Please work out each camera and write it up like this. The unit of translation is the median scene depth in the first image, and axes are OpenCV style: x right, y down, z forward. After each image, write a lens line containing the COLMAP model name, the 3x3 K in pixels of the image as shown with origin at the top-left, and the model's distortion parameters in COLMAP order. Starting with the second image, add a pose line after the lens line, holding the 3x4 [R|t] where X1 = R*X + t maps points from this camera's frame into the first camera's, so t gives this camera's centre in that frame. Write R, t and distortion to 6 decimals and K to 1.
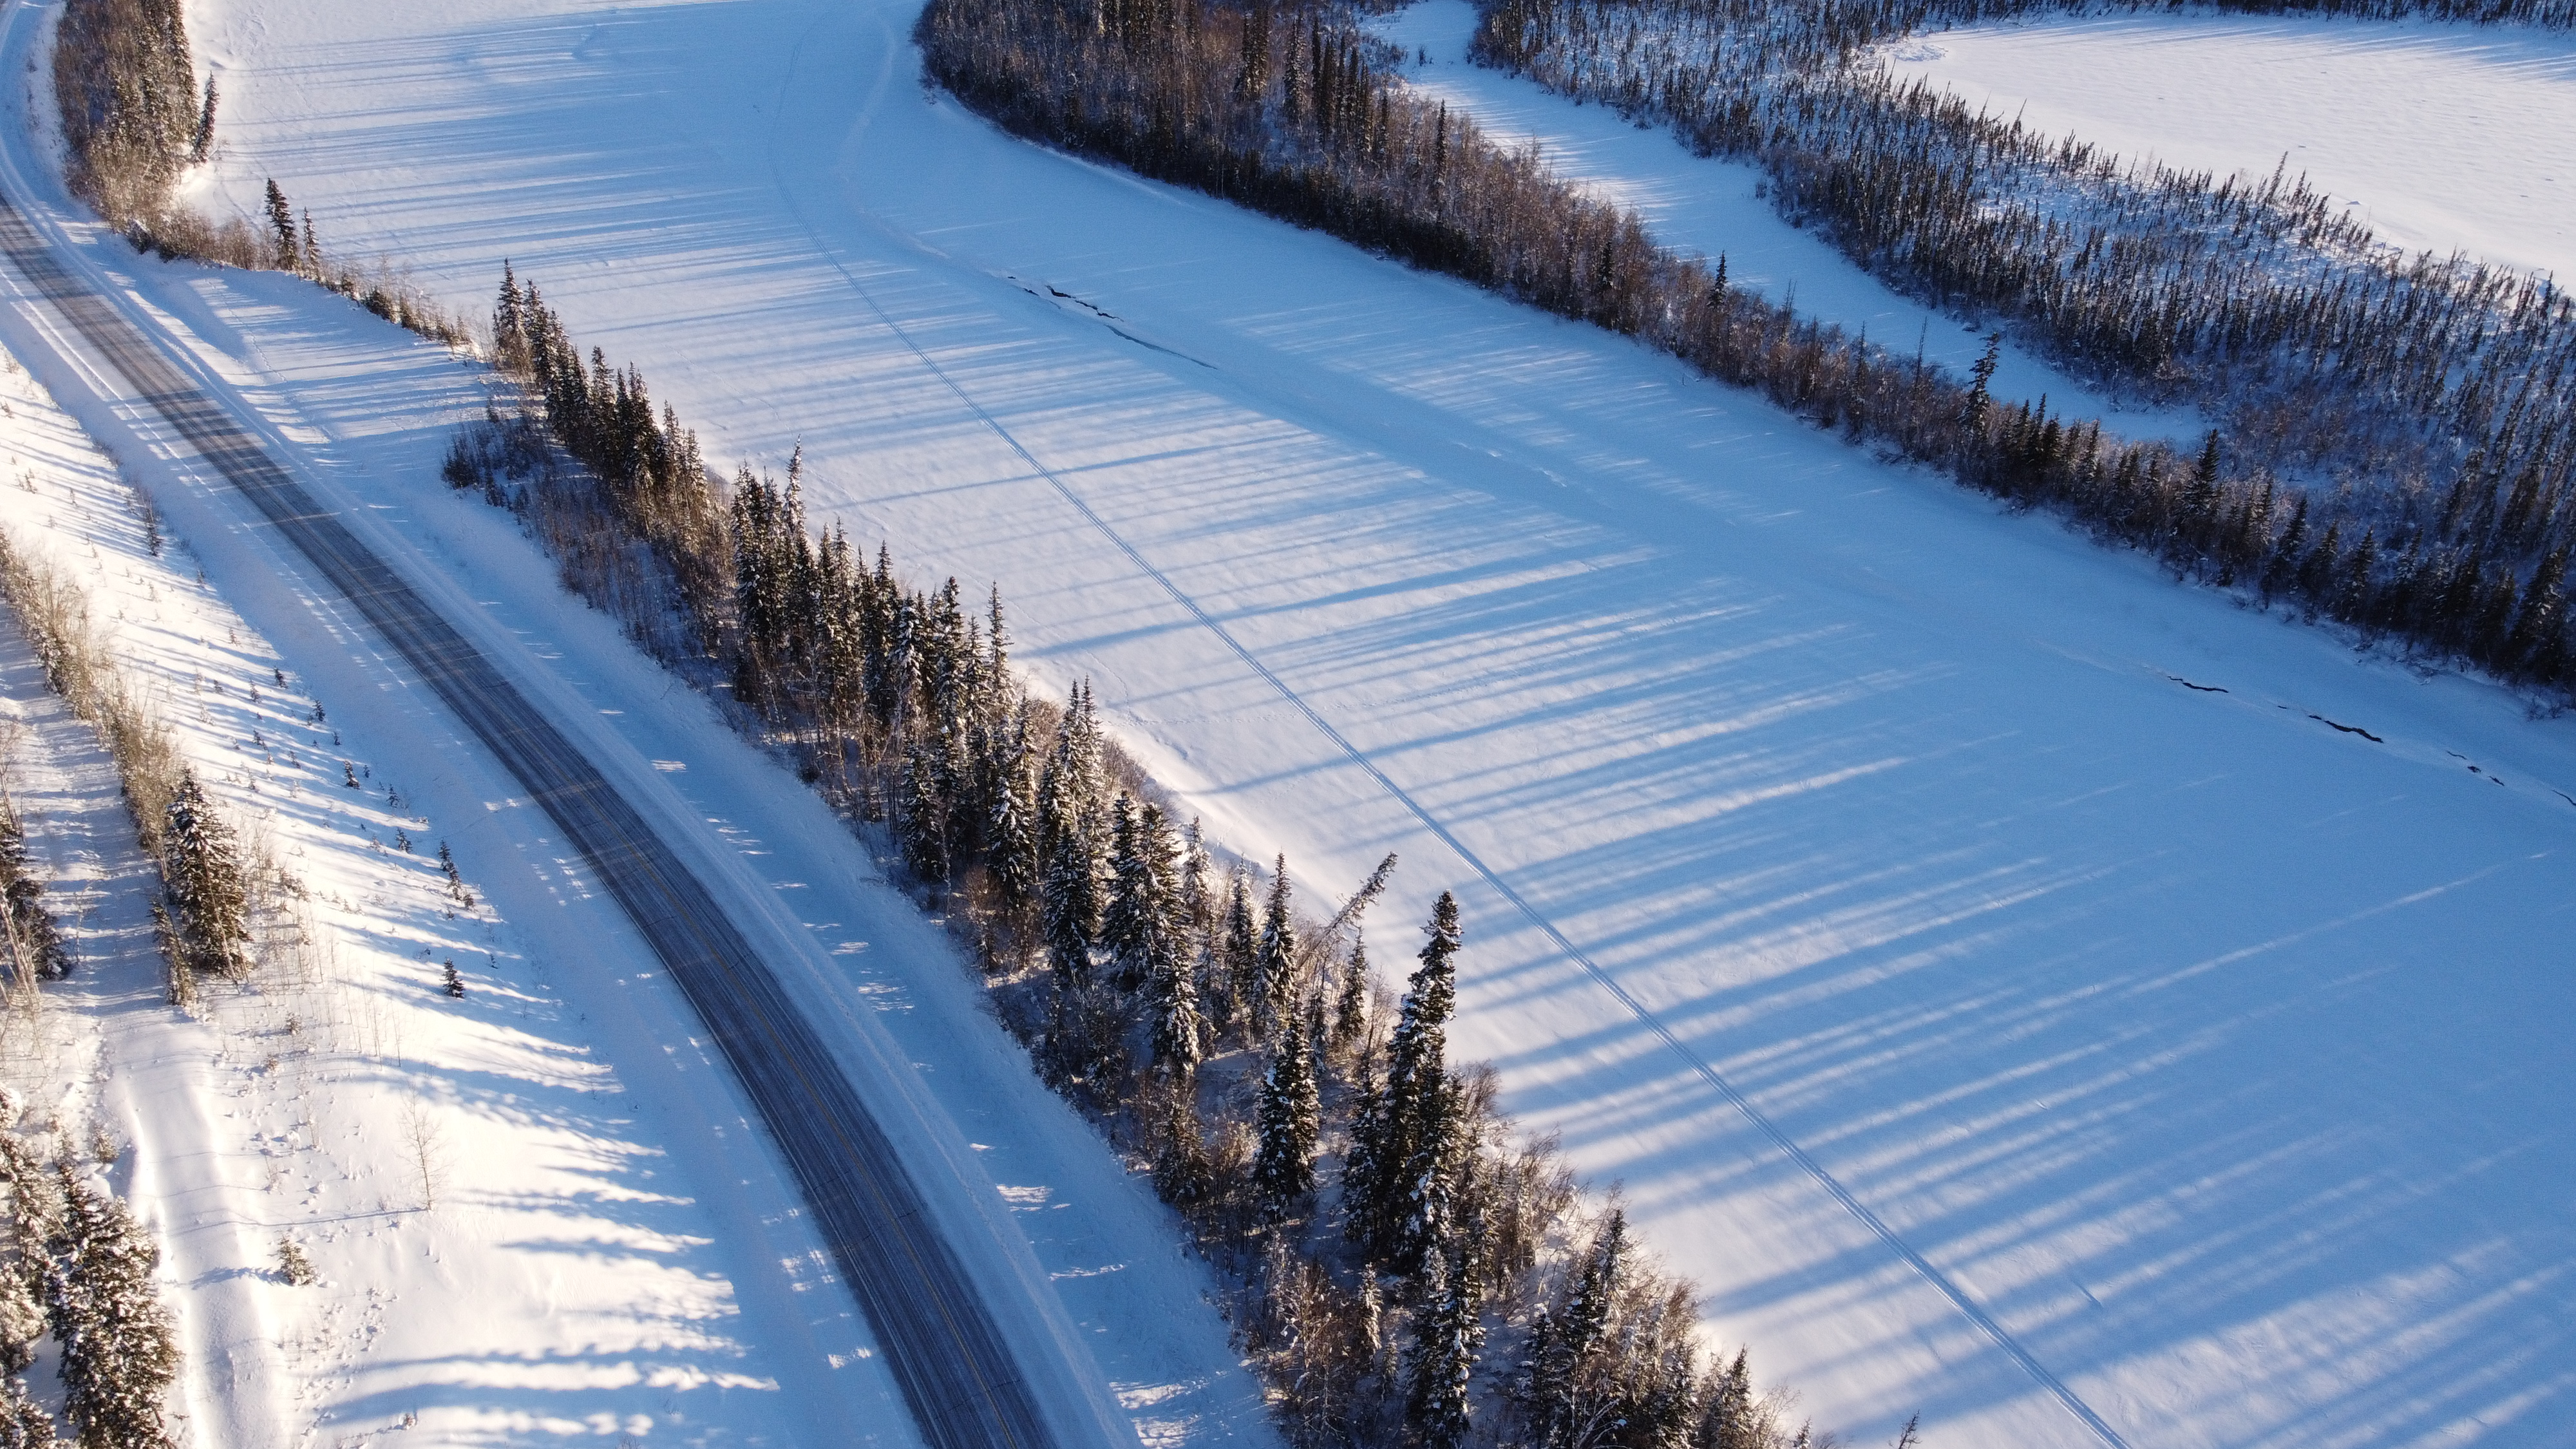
lens RADIAL K [[1943.2, 0, 1278.7], [0, 1943.2, 728.1], [0, 0, 1]] dist [0.008392, -0.012969]
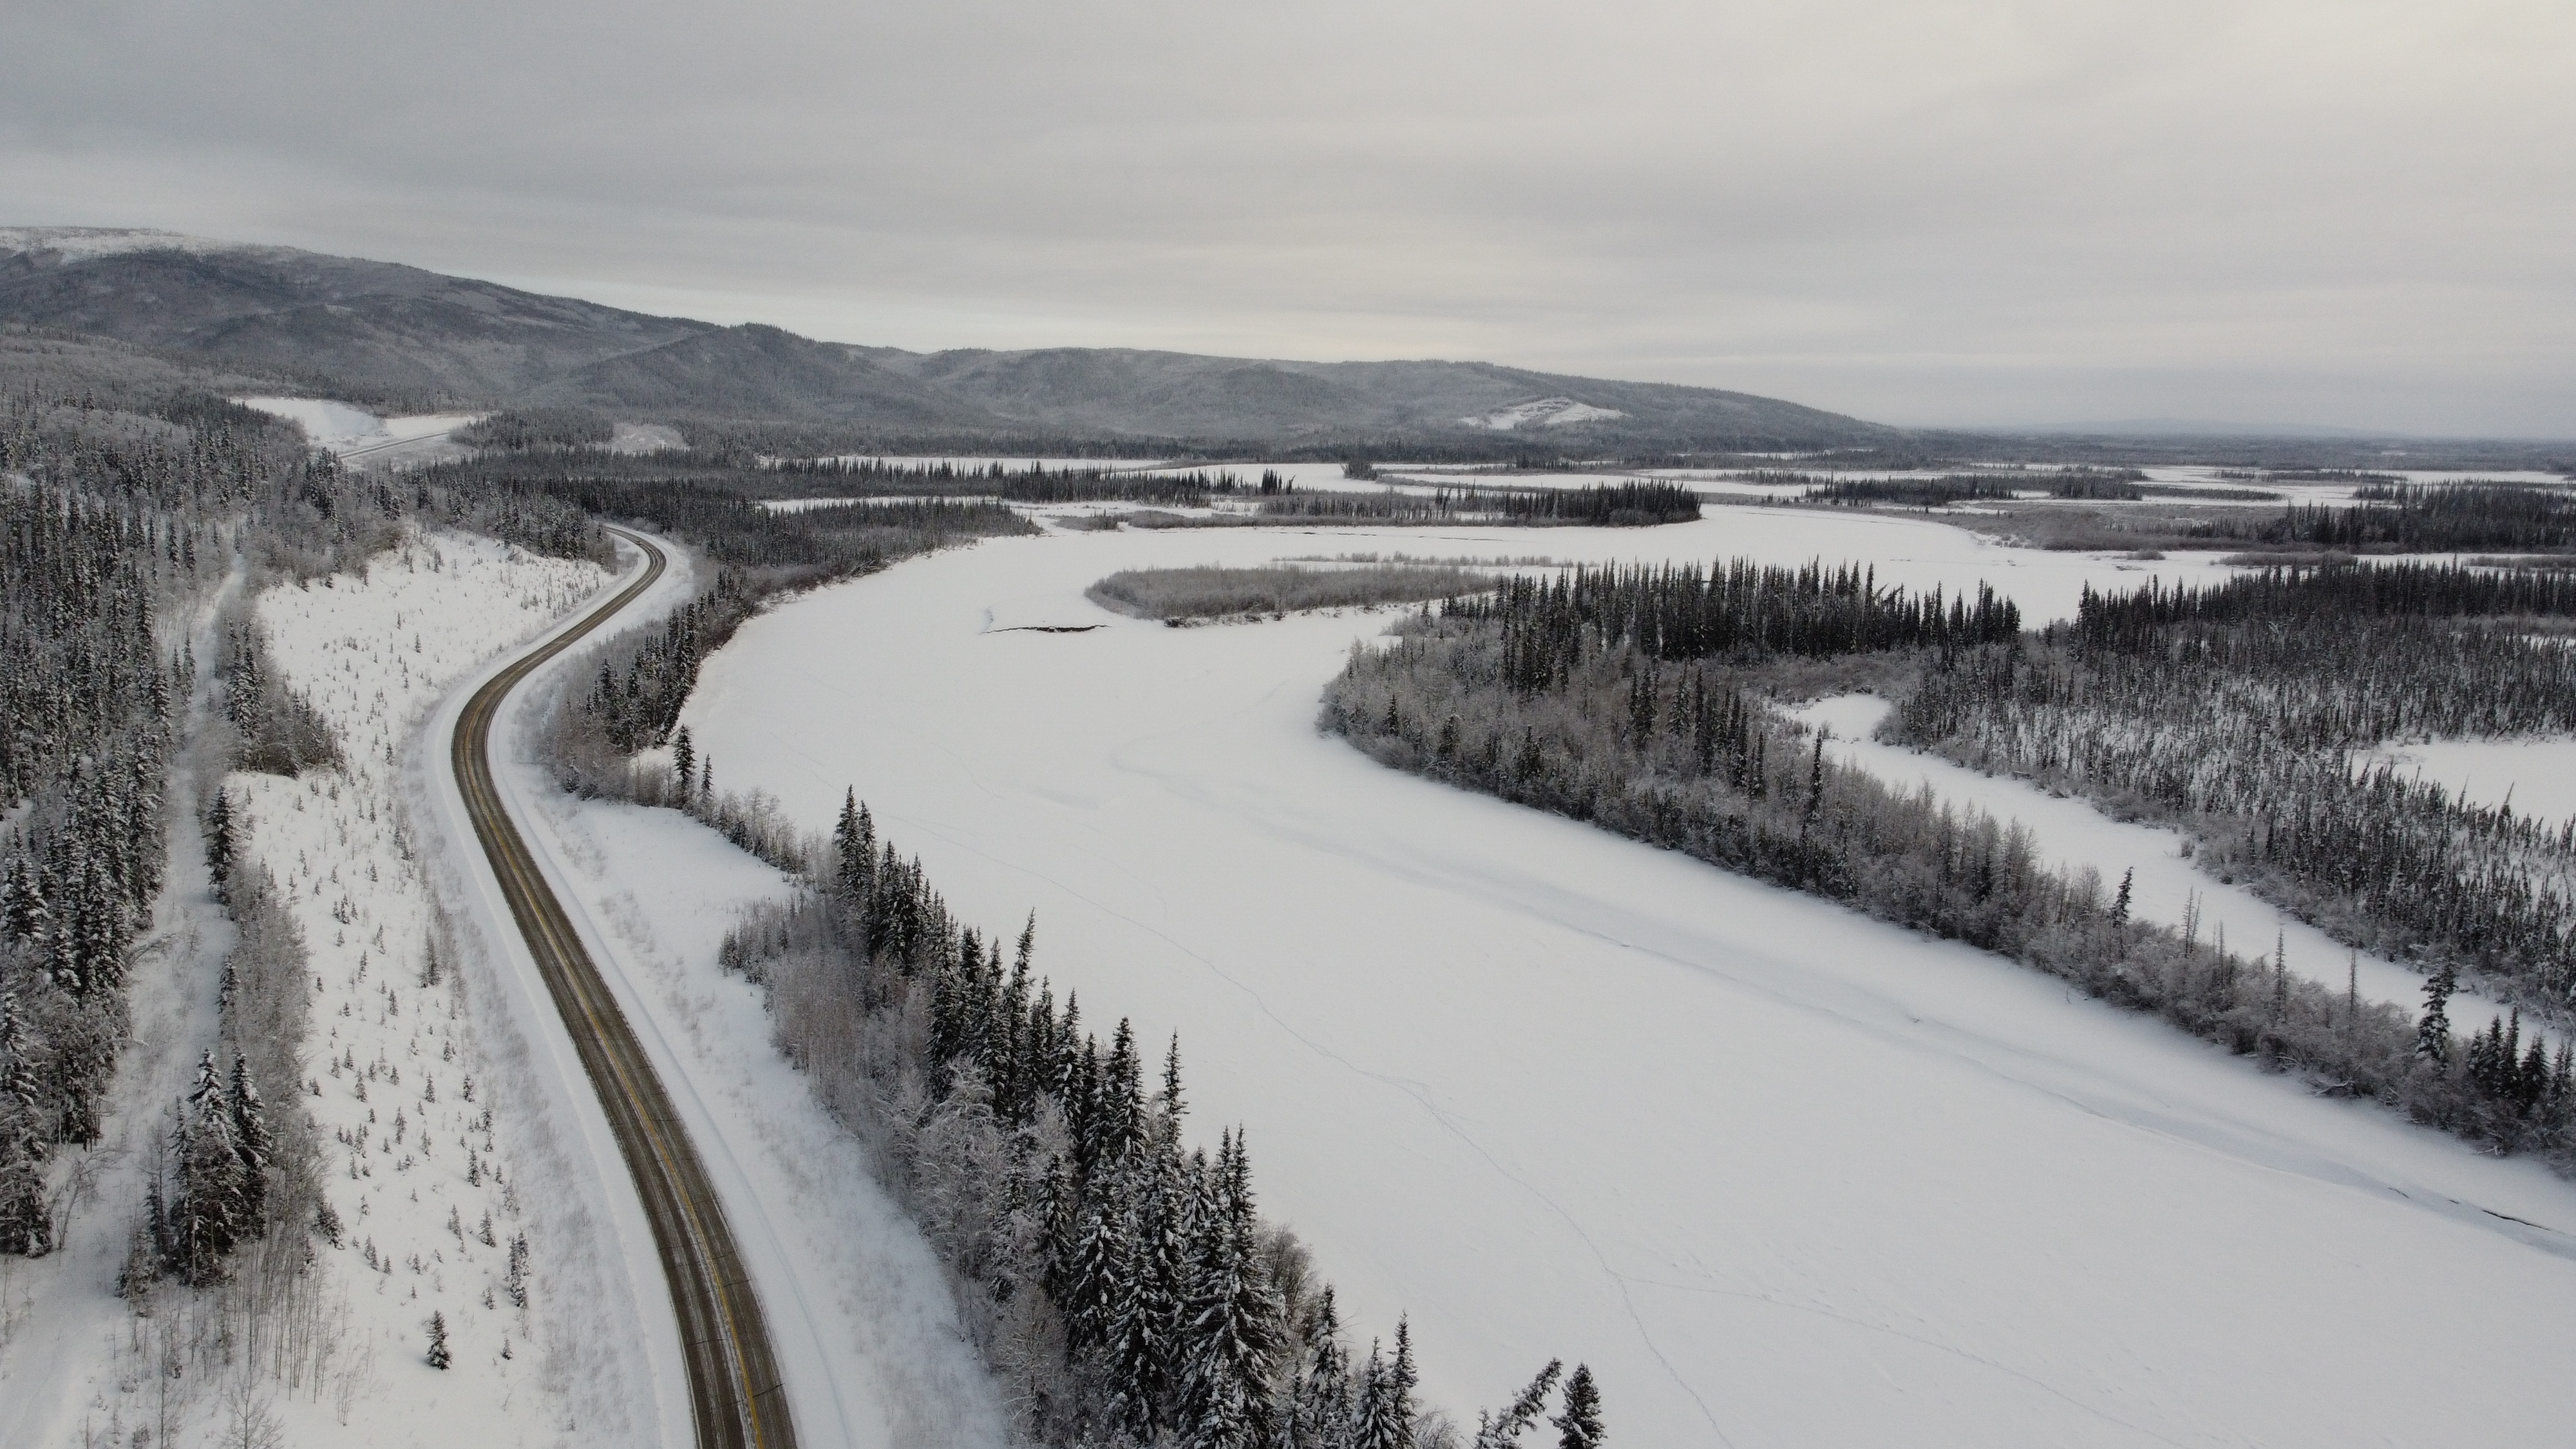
lens RADIAL K [[1943.2, 0, 1278.7], [0, 1943.2, 728.1], [0, 0, 1]] dist [0.008392, -0.012969]
pose [[0.968607, 0.043586, -0.244746, 0.106609], [-0.133748, 0.921248, -0.365259, 0.107758], [0.209552, 0.386527, 0.898156, 0.142878]]
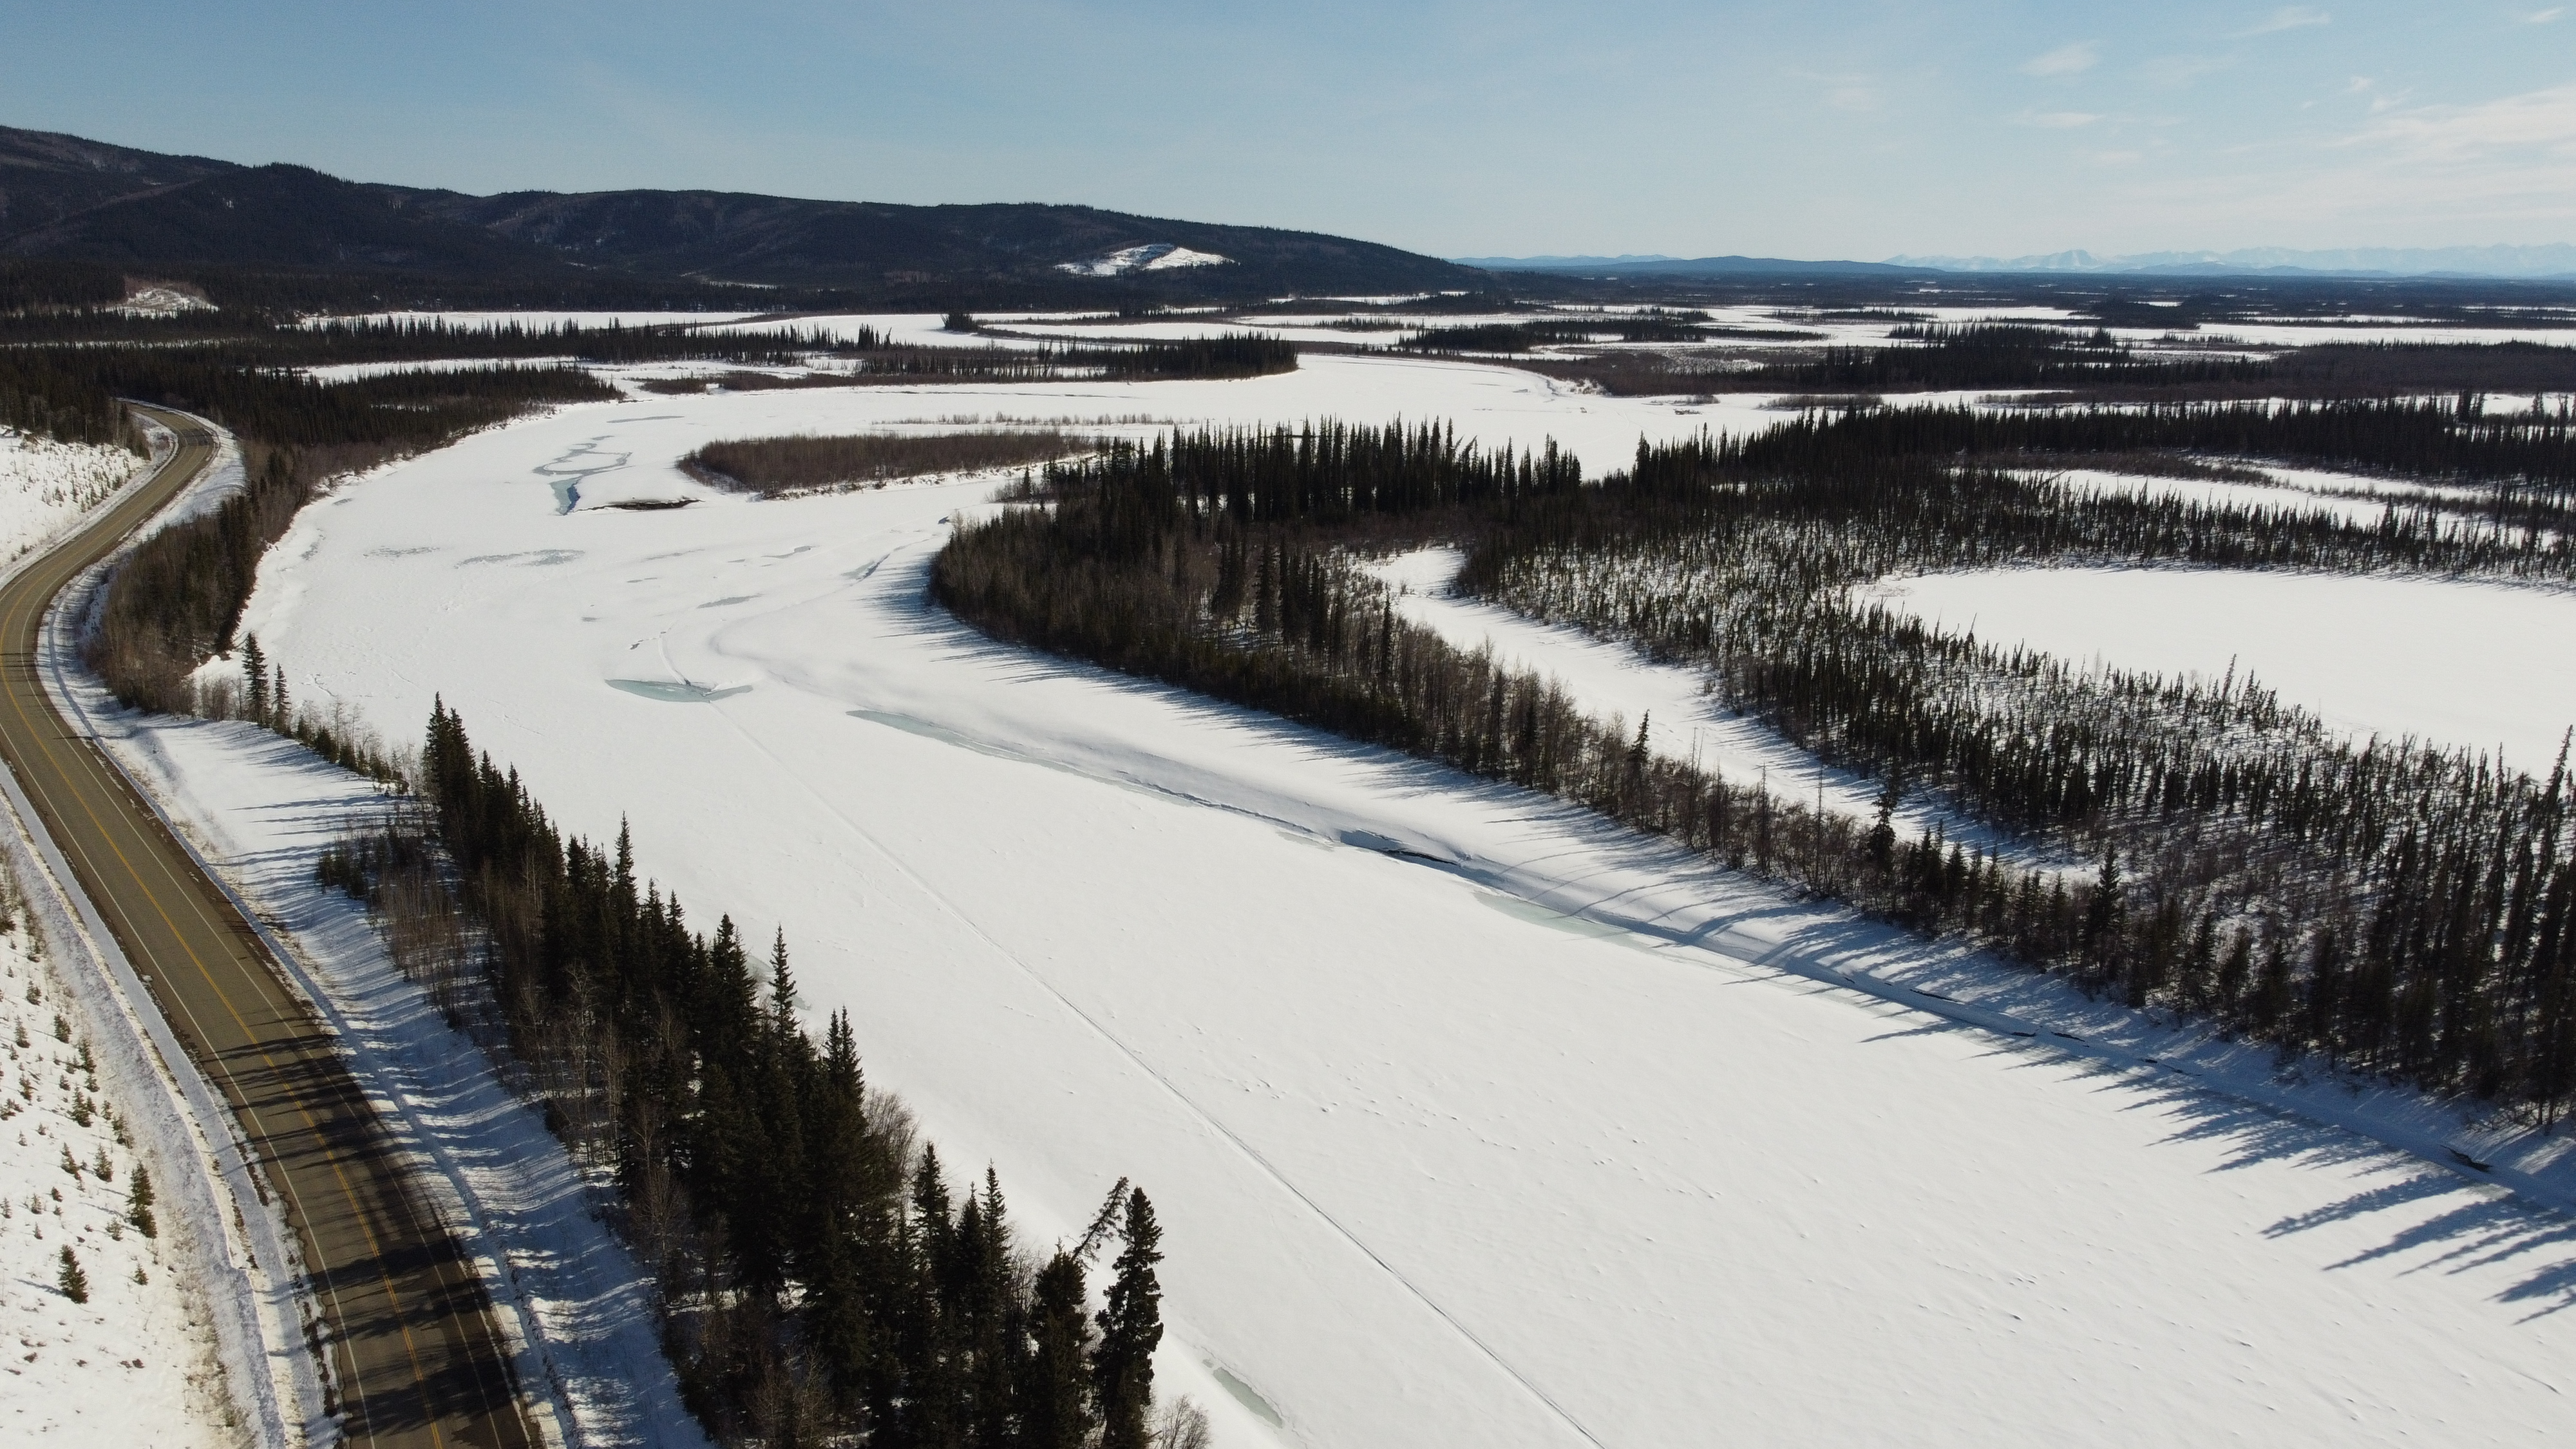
lens RADIAL K [[1943.2, 0, 1278.7], [0, 1943.2, 728.1], [0, 0, 1]] dist [0.008392, -0.012969]
pose [[0.998653, 0.010129, -0.050879, 0.139545], [-0.025329, 0.951110, -0.307812, 0.114582], [0.045274, 0.308687, 0.950086, 0.060735]]
